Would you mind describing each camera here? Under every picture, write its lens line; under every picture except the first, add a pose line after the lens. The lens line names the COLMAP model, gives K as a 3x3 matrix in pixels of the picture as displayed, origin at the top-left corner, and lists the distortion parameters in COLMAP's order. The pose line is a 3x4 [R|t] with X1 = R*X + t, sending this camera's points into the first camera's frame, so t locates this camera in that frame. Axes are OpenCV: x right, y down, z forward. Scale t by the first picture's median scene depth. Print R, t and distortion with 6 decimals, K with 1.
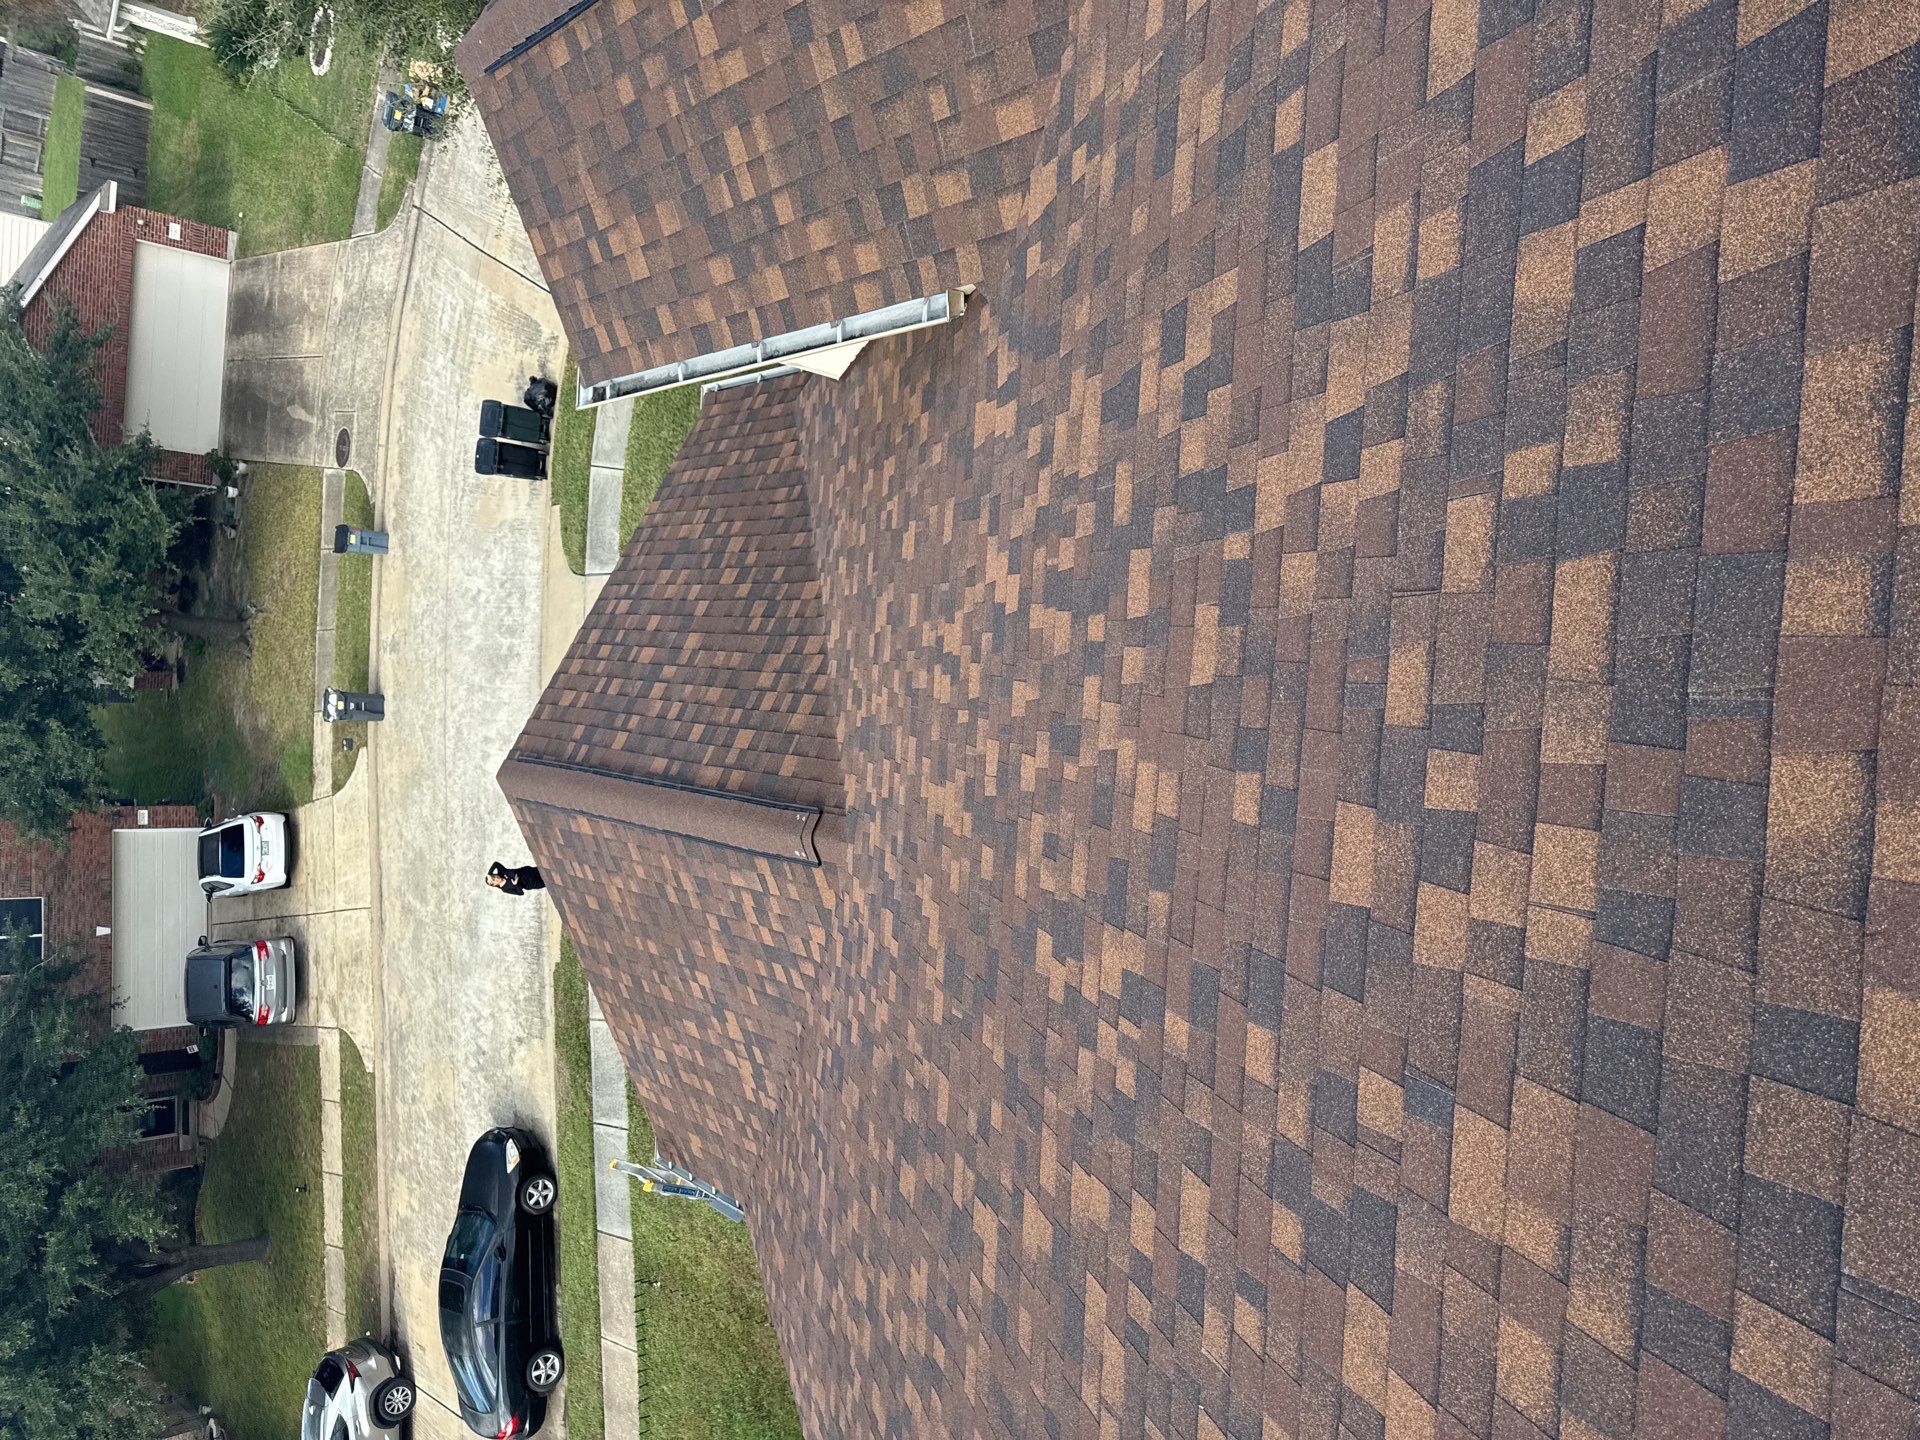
lens RADIAL K [[1326.5, 0, 968.2], [0, 1326.5, 777.9], [0, 0, 1]] dist [0.048231, -0.031259]
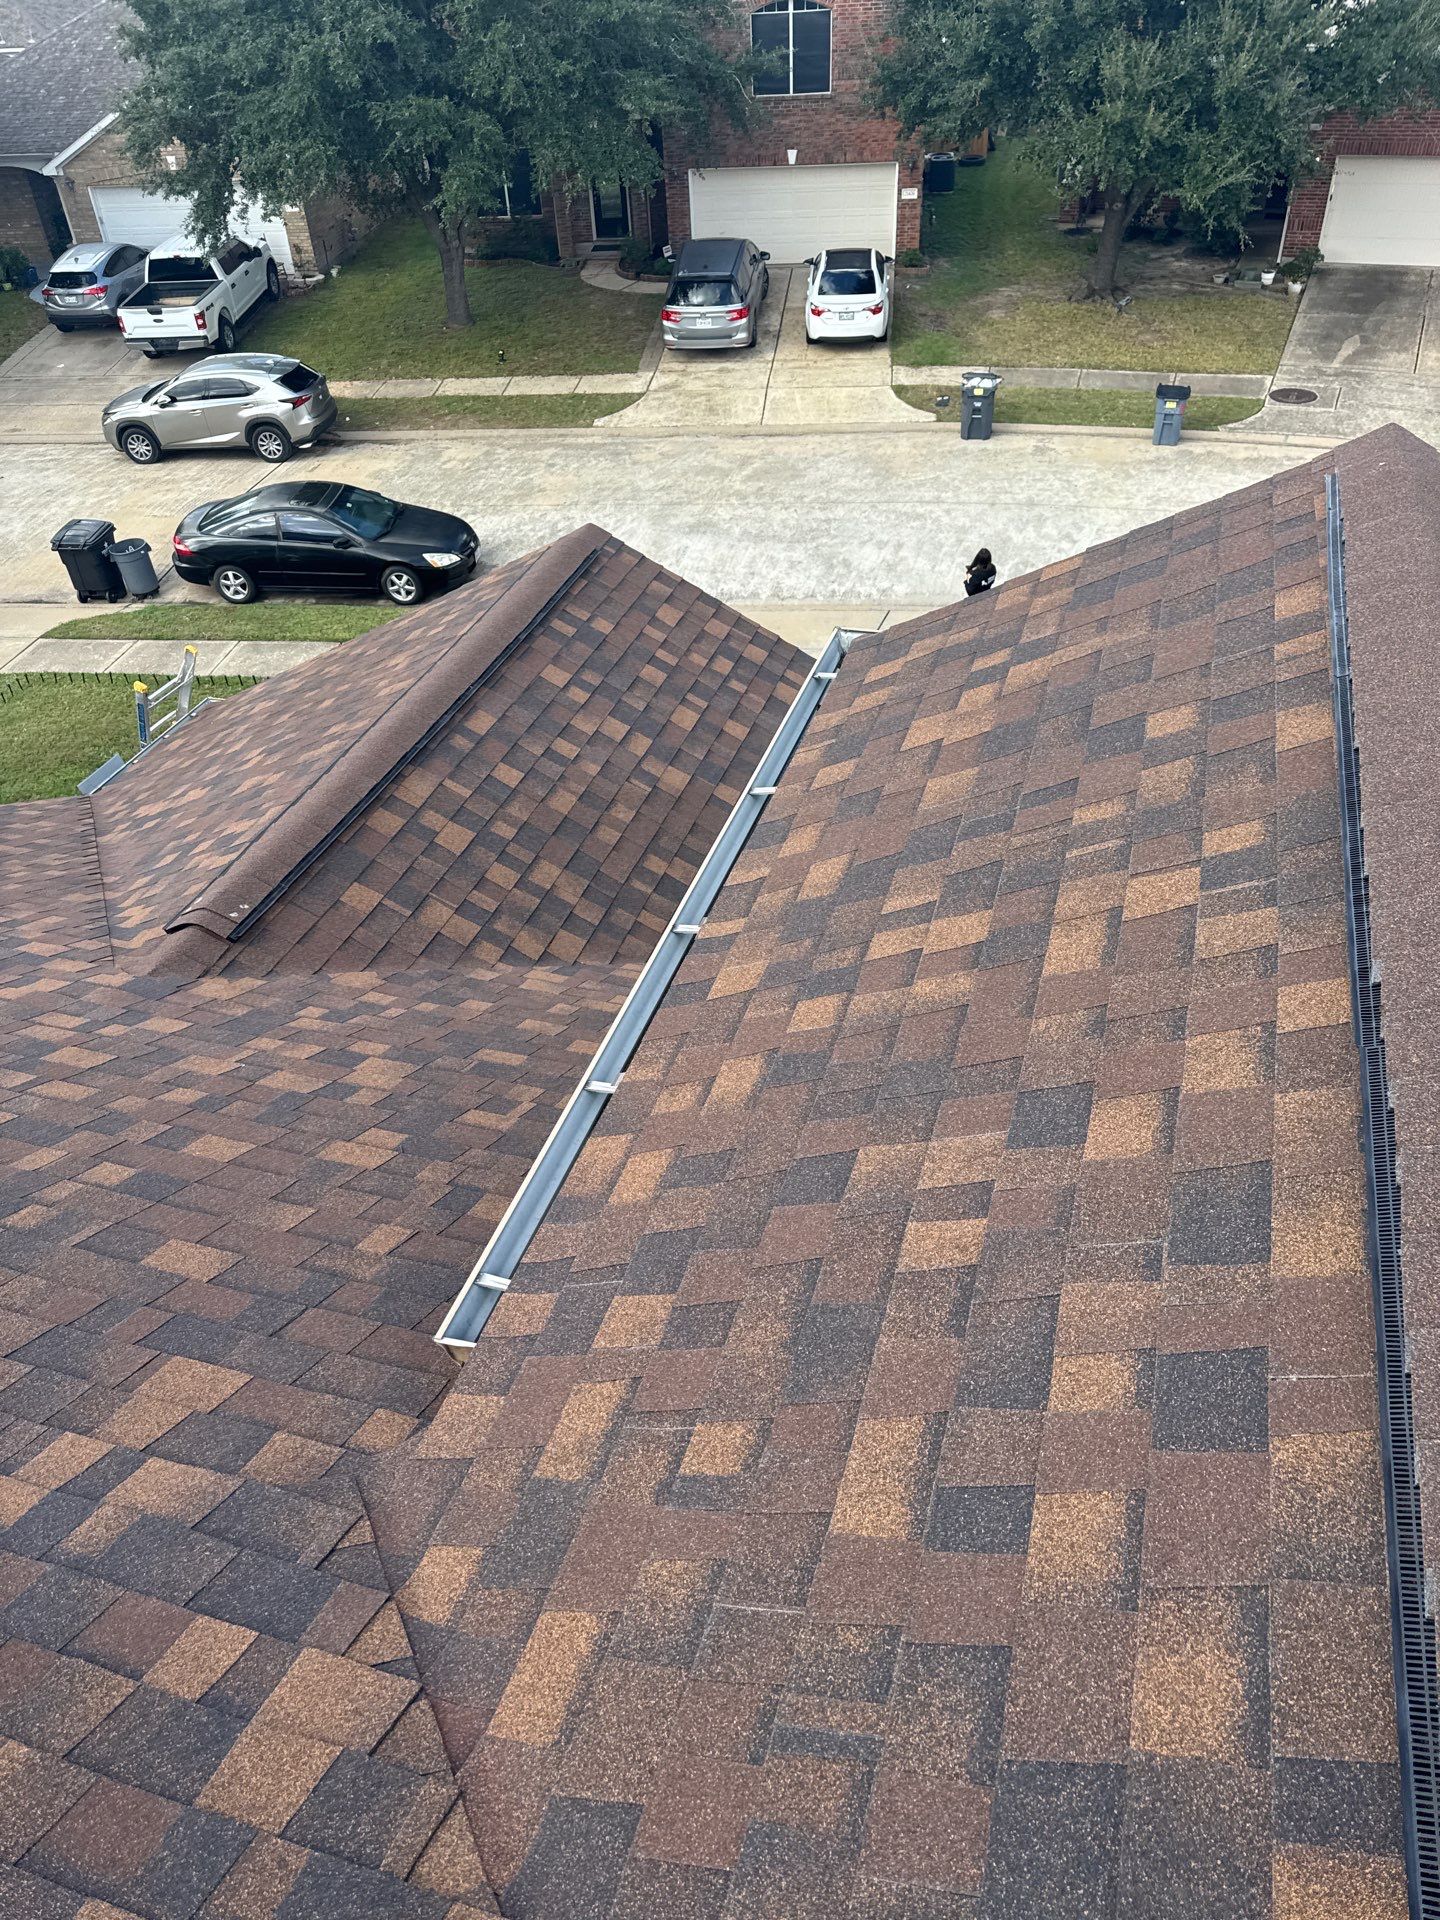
lens RADIAL K [[1326.5, 0, 699.2], [0, 1326.5, 963.0], [0, 0, 1]] dist [0.048231, -0.031259]
pose [[-0.111238, 0.992872, -0.042804, -0.027729], [-0.969792, -0.099042, 0.222922, -0.107991], [0.217093, 0.066309, 0.973896, 0.106162]]
